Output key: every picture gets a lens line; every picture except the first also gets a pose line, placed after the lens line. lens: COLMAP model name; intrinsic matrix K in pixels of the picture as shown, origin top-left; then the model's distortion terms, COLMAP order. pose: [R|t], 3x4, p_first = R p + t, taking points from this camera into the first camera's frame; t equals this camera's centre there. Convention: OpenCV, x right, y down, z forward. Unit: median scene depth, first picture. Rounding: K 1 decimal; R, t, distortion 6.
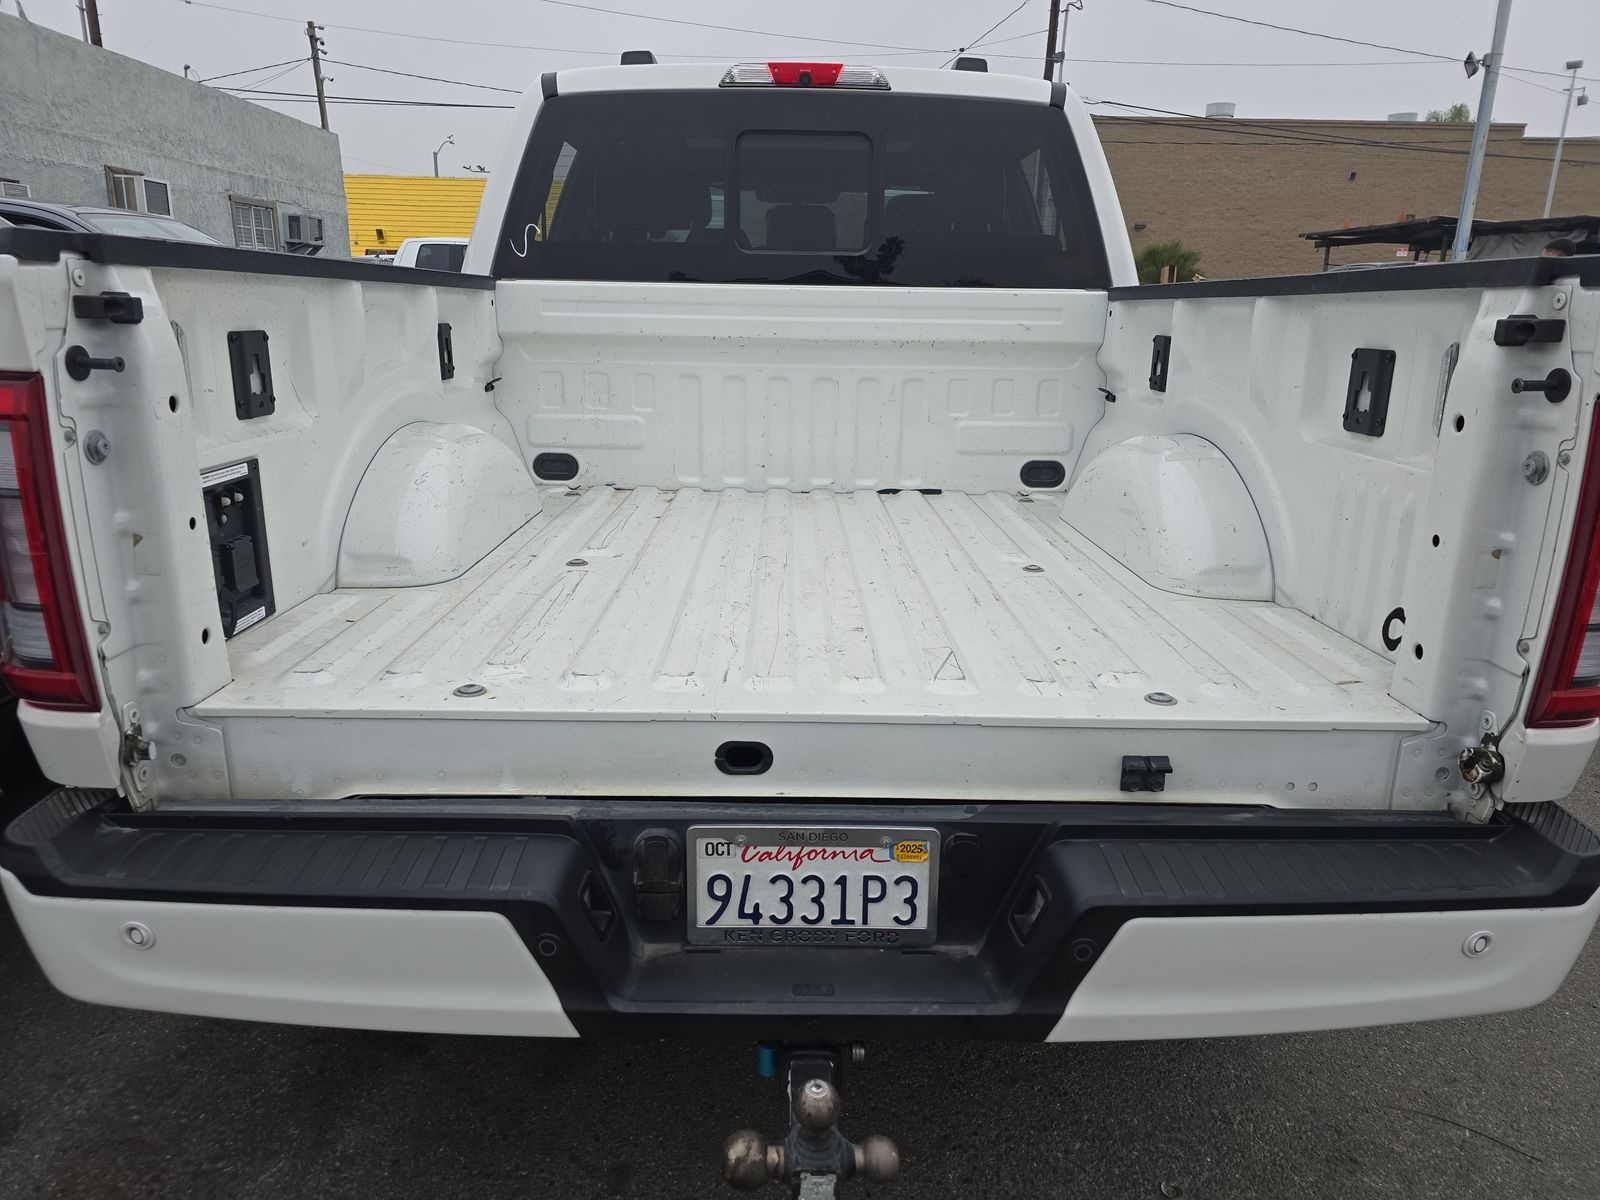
lens RADIAL K [[1068.1, 0, 799.2], [0, 1068.1, 605.5], [0, 0, 1]] dist [0.057709, -0.046769]
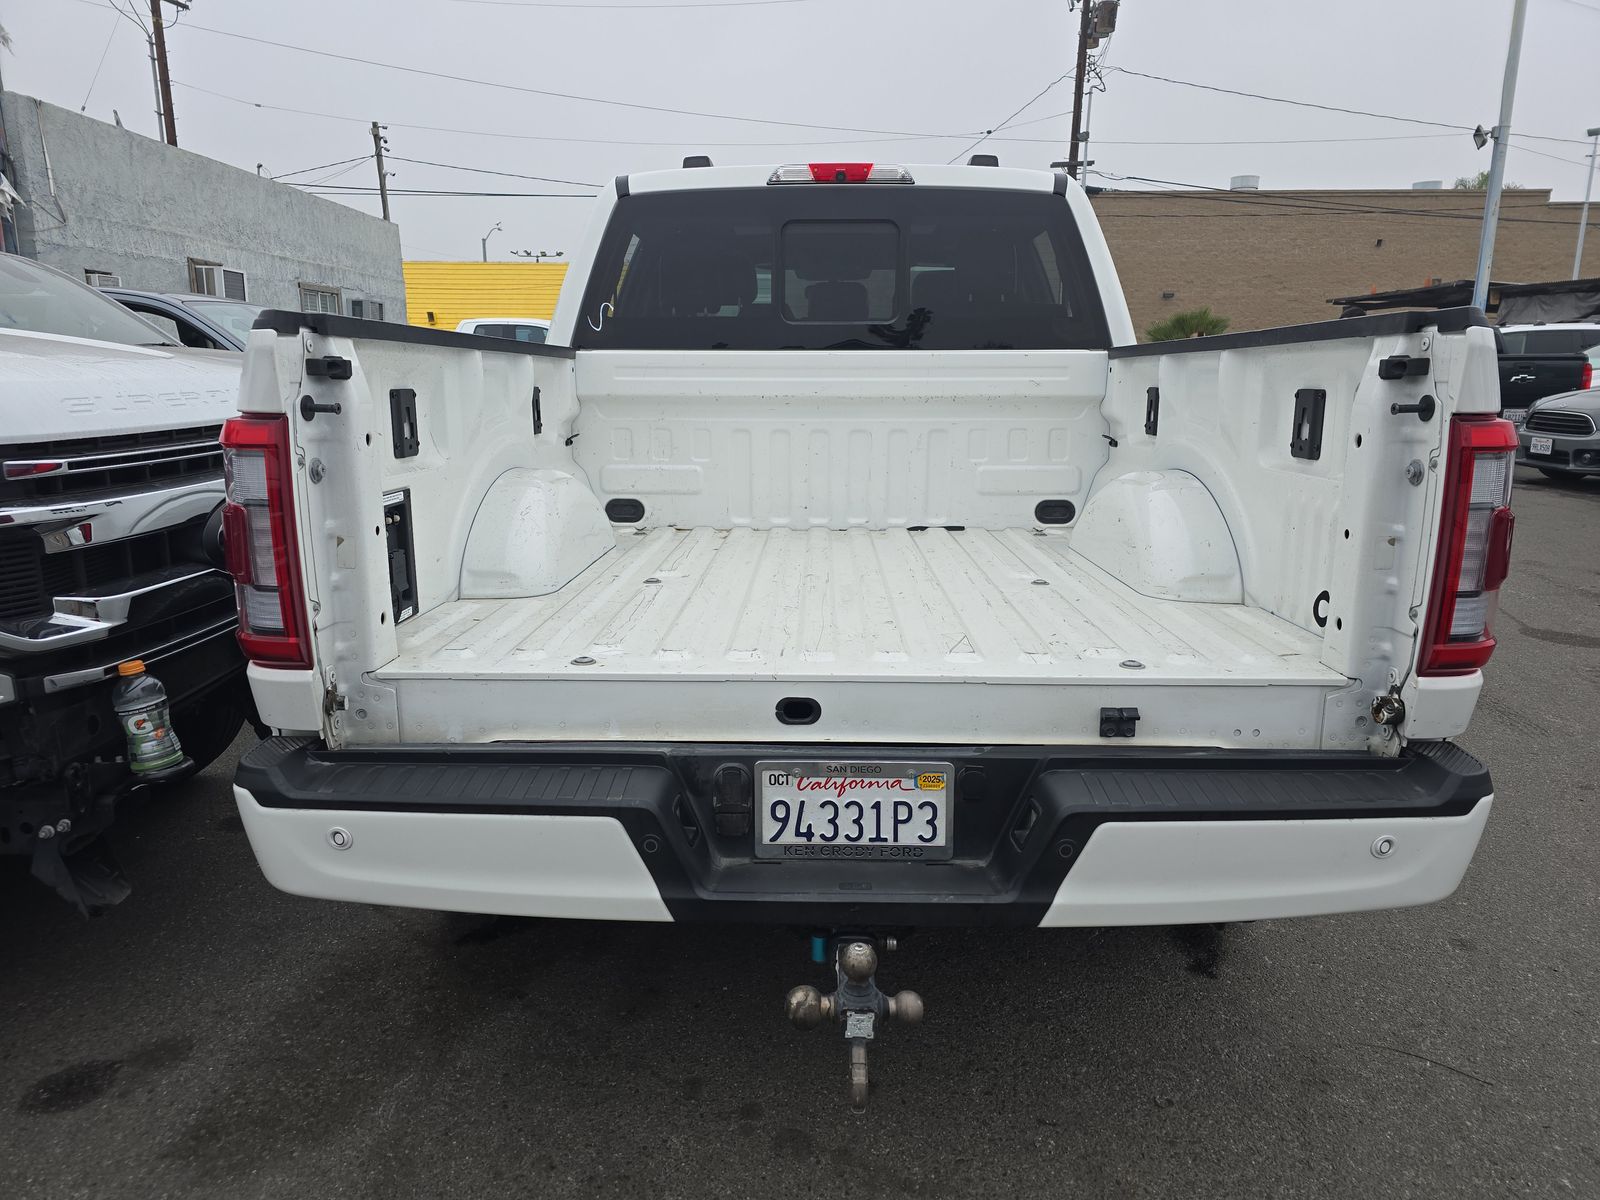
lens RADIAL K [[1064.8, 0, 799.7], [0, 1064.8, 604.7], [0, 0, 1]] dist [0.072546, -0.066942]
pose [[0.999378, -0.008699, -0.034165, -0.005599], [0.006514, 0.997957, -0.063556, 0.092155], [0.034648, 0.063294, 0.997393, -0.253711]]
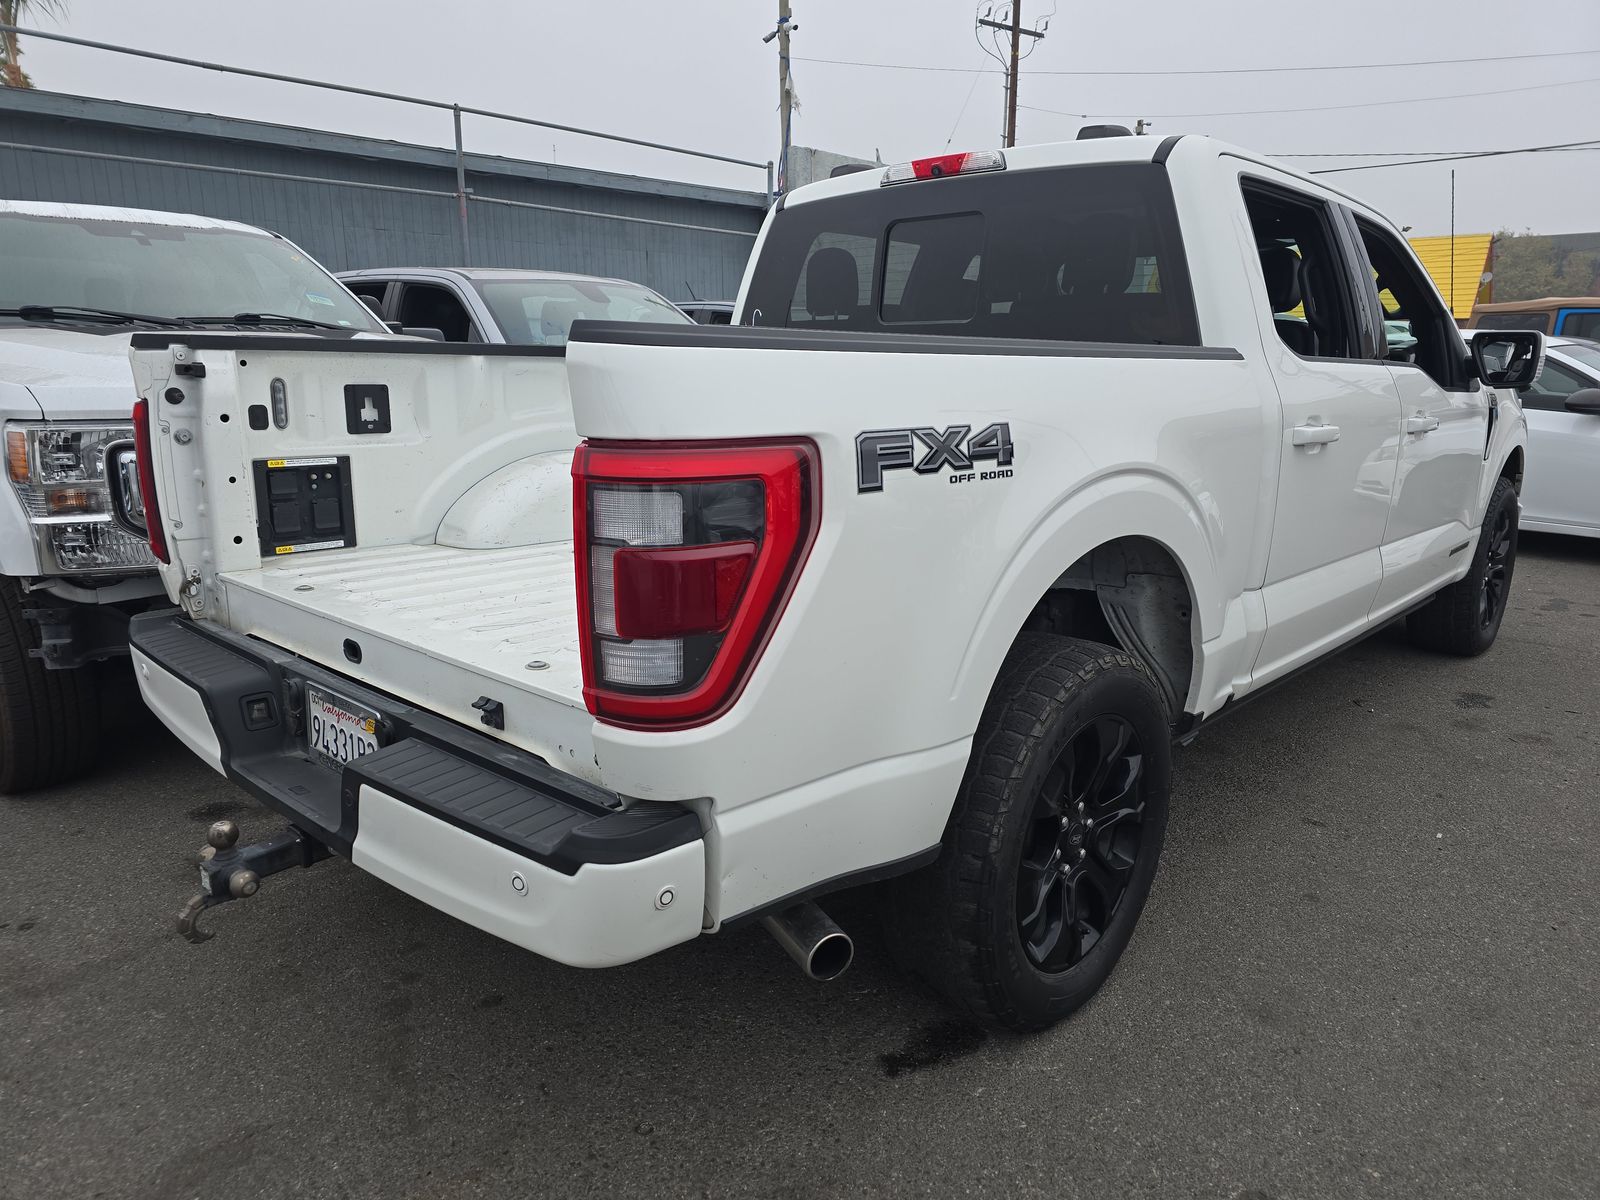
lens RADIAL K [[1068.1, 0, 799.2], [0, 1068.1, 605.5], [0, 0, 1]] dist [0.057709, -0.046769]
pose [[0.727417, 0.140424, -0.671674, 1.393205], [-0.181068, 0.983425, 0.009505, -0.052547], [0.661876, 0.114705, 0.740786, 0.244105]]
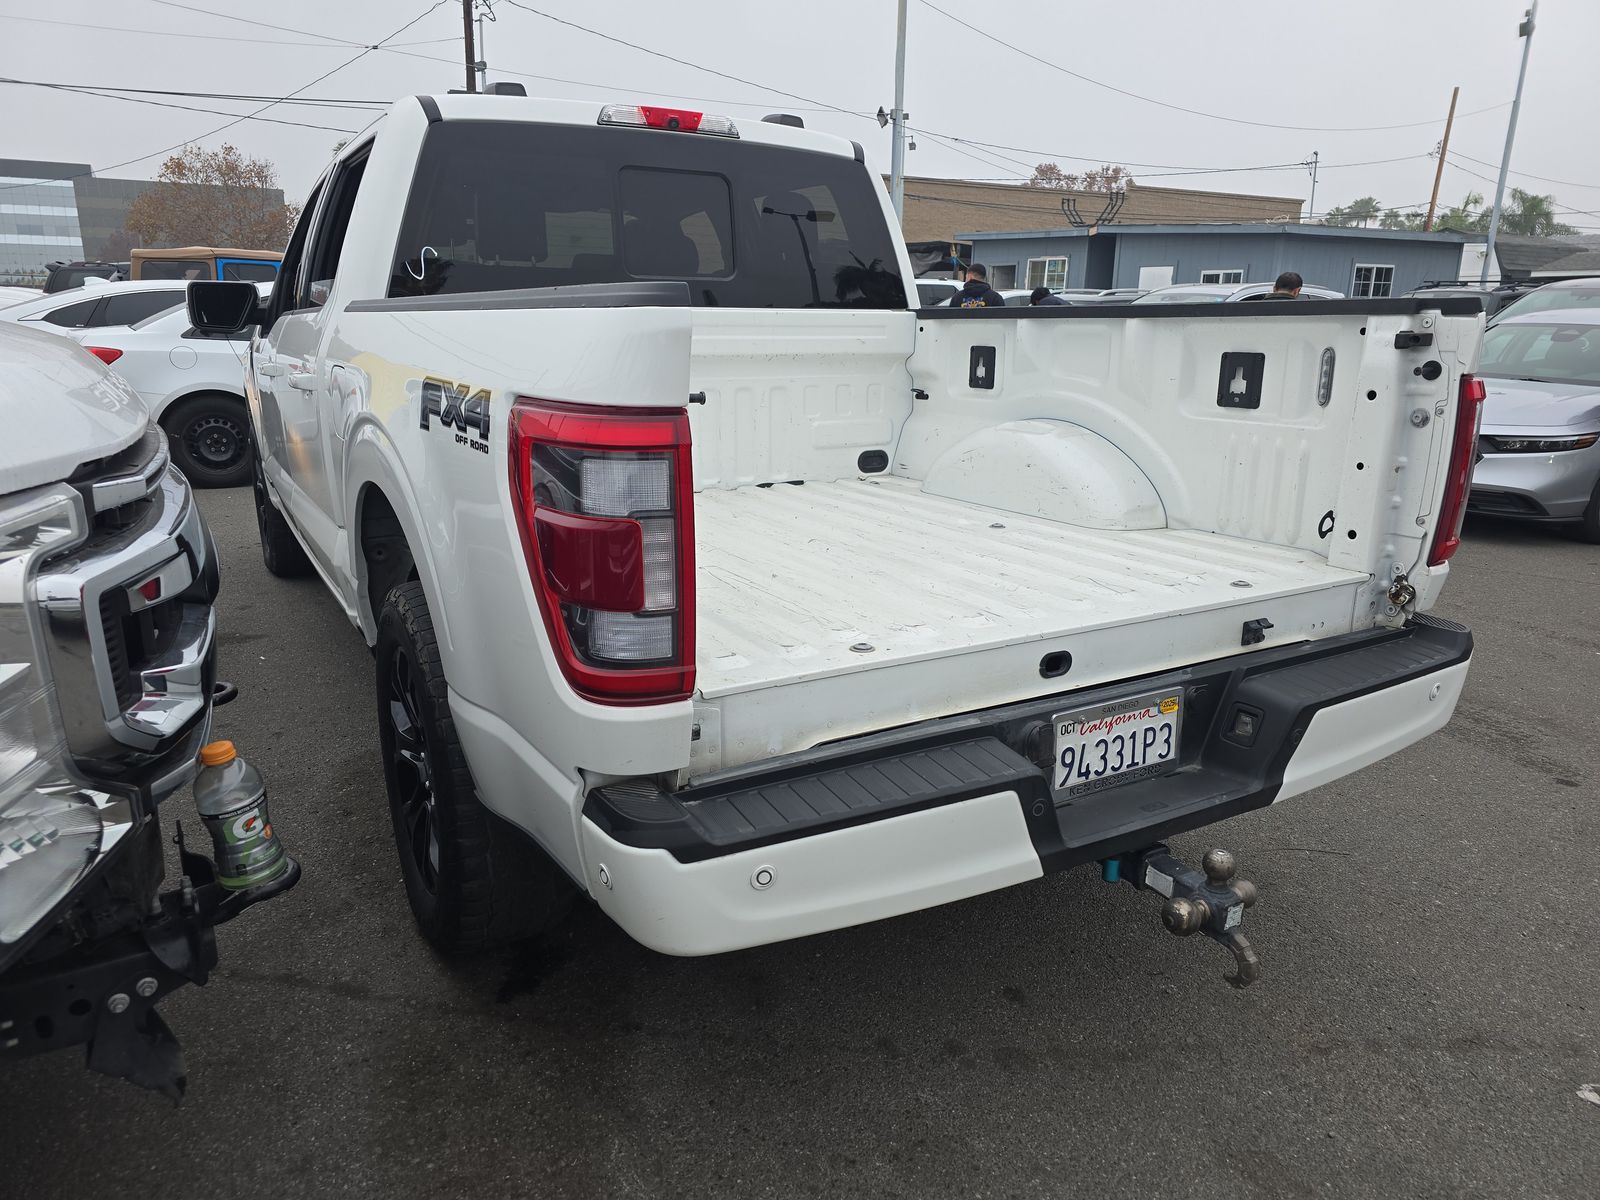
lens RADIAL K [[1068.1, 0, 799.2], [0, 1068.1, 605.5], [0, 0, 1]] dist [0.057709, -0.046769]
pose [[0.872747, -0.136882, 0.468590, -0.915218], [0.139654, 0.989775, 0.029023, -0.015462], [-0.467772, 0.040111, 0.882939, -0.053089]]
